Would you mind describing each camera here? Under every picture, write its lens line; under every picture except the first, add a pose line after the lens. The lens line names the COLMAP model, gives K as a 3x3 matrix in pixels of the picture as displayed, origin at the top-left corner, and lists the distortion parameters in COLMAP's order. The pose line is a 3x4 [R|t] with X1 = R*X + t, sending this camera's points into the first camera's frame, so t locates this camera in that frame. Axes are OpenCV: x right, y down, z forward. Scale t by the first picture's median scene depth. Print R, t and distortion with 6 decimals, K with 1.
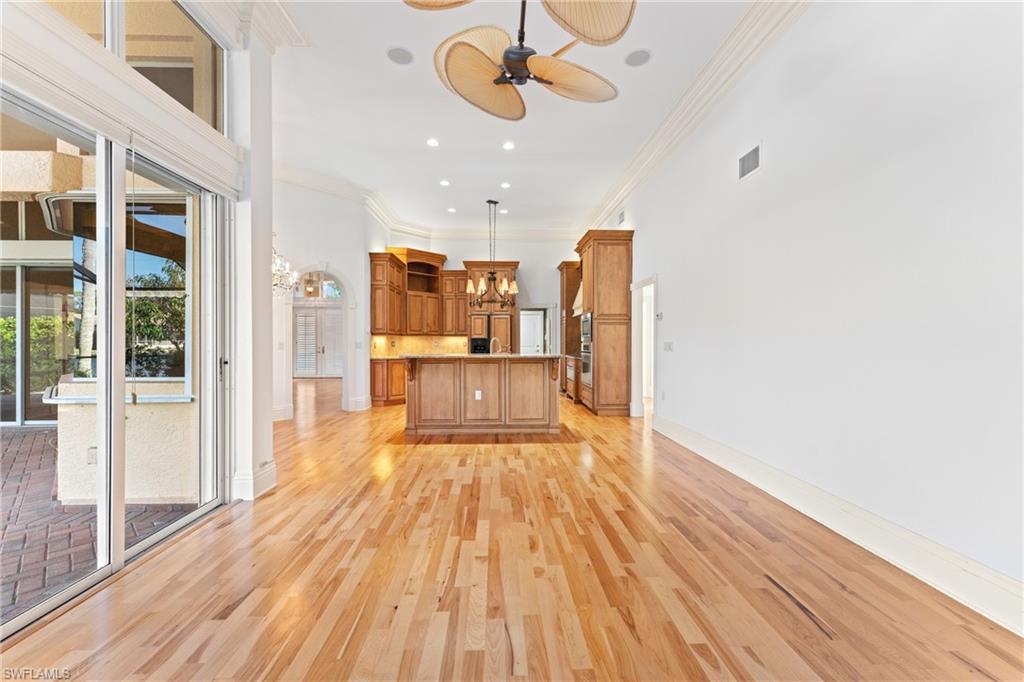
lens RADIAL K [[408.6, 0, 514.9], [0, 408.6, 339.5], [0, 0, 1]] dist [0.002678, -0.000848]
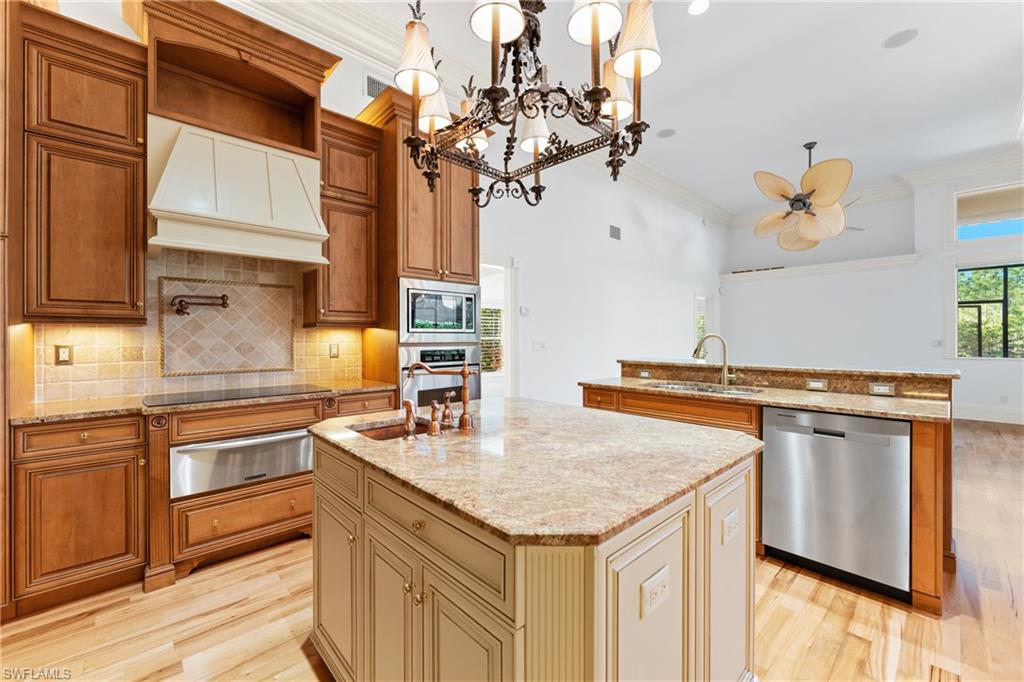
lens RADIAL K [[408.6, 0, 512.1], [0, 408.6, 337.9], [0, 0, 1]] dist [0.002678, -0.000848]
pose [[-0.645105, 0.002157, 0.764091, -0.299751], [0.001787, 0.999998, -0.001315, 0.000384], [-0.764092, 0.000517, -0.645107, 1.644974]]
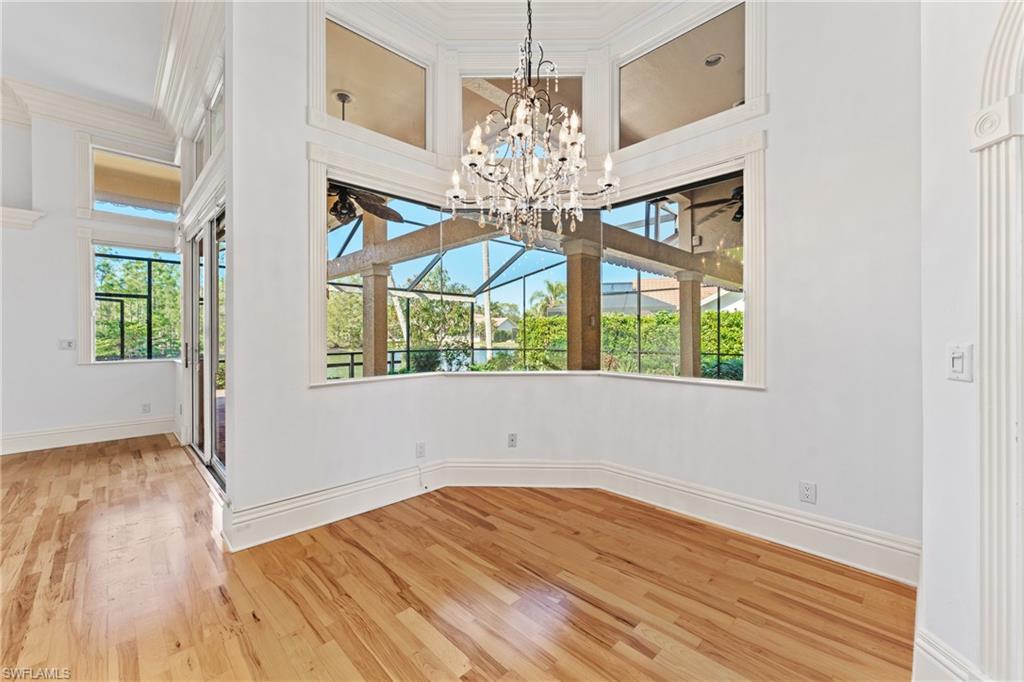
lens RADIAL K [[408.6, 0, 515.8], [0, 408.6, 335.1], [0, 0, 1]] dist [0.002678, -0.000848]
pose [[-0.742511, 0.000712, -0.669834, -0.312165], [0.001847, 0.999998, -0.000983, -0.000437], [0.669832, -0.001967, -0.742510, 1.181707]]
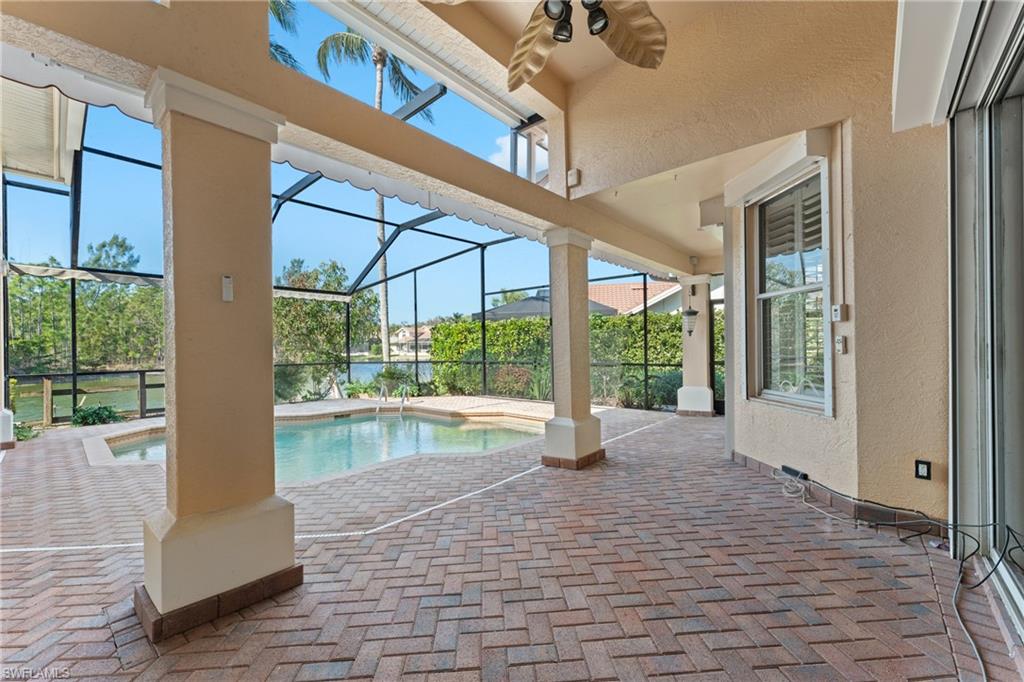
lens RADIAL K [[408.6, 0, 512.9], [0, 408.6, 346.5], [0, 0, 1]] dist [0.002678, -0.000848]
pose [[-0.697887, 0.006777, -0.716176, -0.969098], [0.013919, 0.999895, -0.004101, 0.025972], [0.716073, -0.012831, -0.697908, 1.061992]]
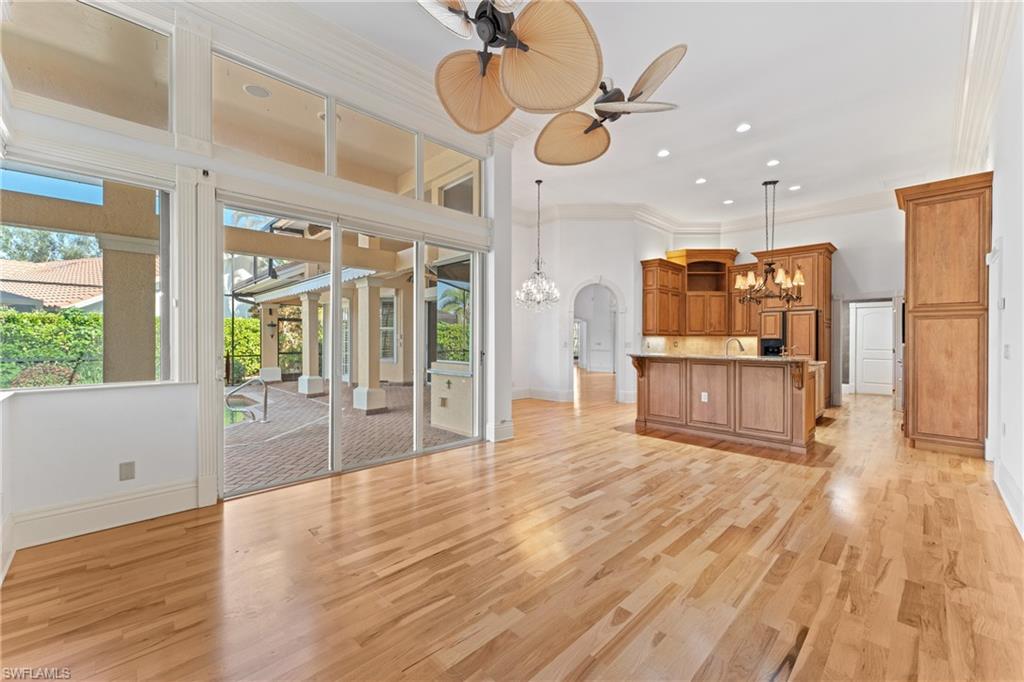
lens RADIAL K [[408.6, 0, 509.3], [0, 408.6, 340.4], [0, 0, 1]] dist [0.002678, -0.000848]
pose [[0.662326, 0.002772, -0.749210, 0.337964], [-0.001517, 0.999996, 0.002359, -0.000785], [0.749214, -0.000426, 0.662328, 0.003359]]
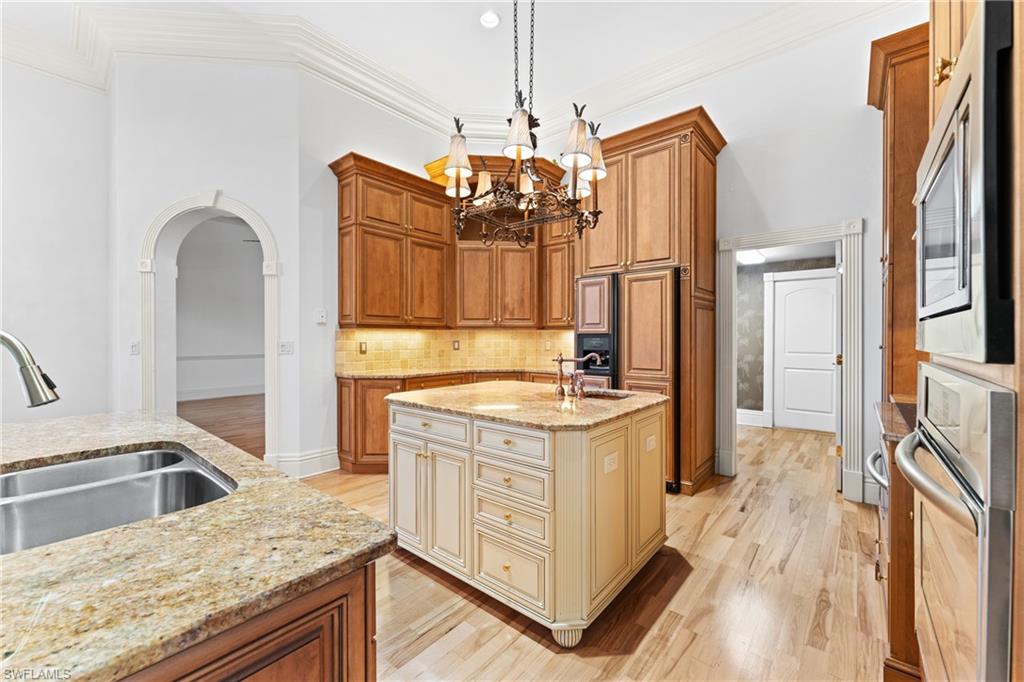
lens RADIAL K [[408.6, 0, 510.0], [0, 408.6, 338.6], [0, 0, 1]] dist [0.002678, -0.000848]
pose [[0.730729, 0.003060, -0.682661, 0.220110], [0.001221, 0.999982, 0.005790, -0.001290], [0.682667, -0.005064, 0.730712, 1.111906]]
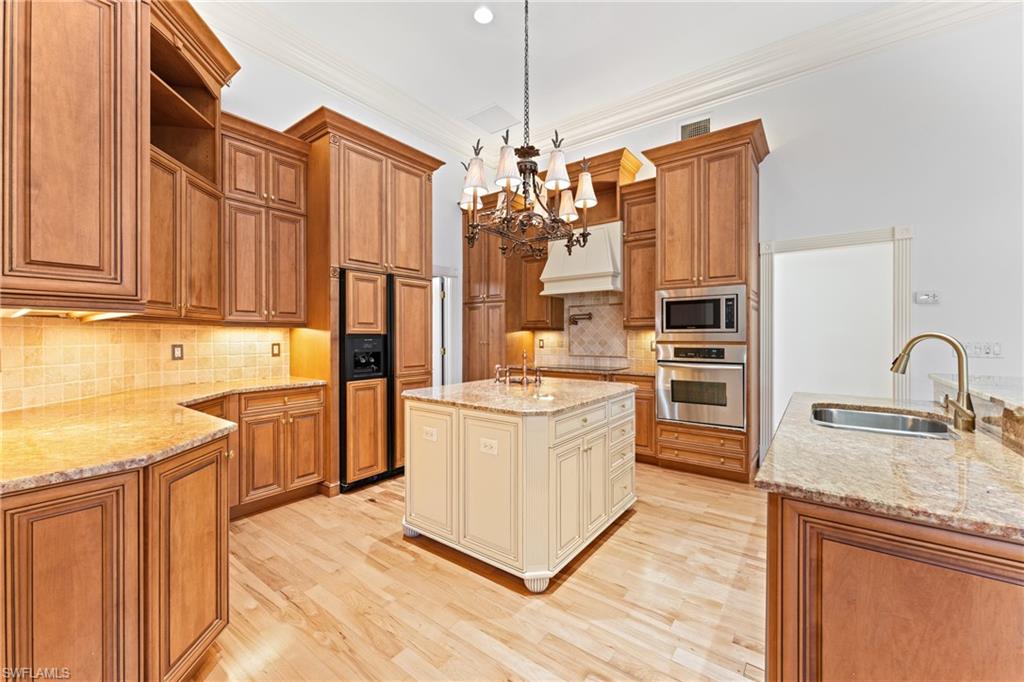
lens RADIAL K [[408.6, 0, 514.5], [0, 408.6, 337.0], [0, 0, 1]] dist [0.002678, -0.000848]
pose [[0.634912, -0.001539, 0.772583, -0.496419], [-0.000870, 0.999996, 0.002706, -0.002446], [-0.772584, -0.002390, 0.634908, 1.133760]]
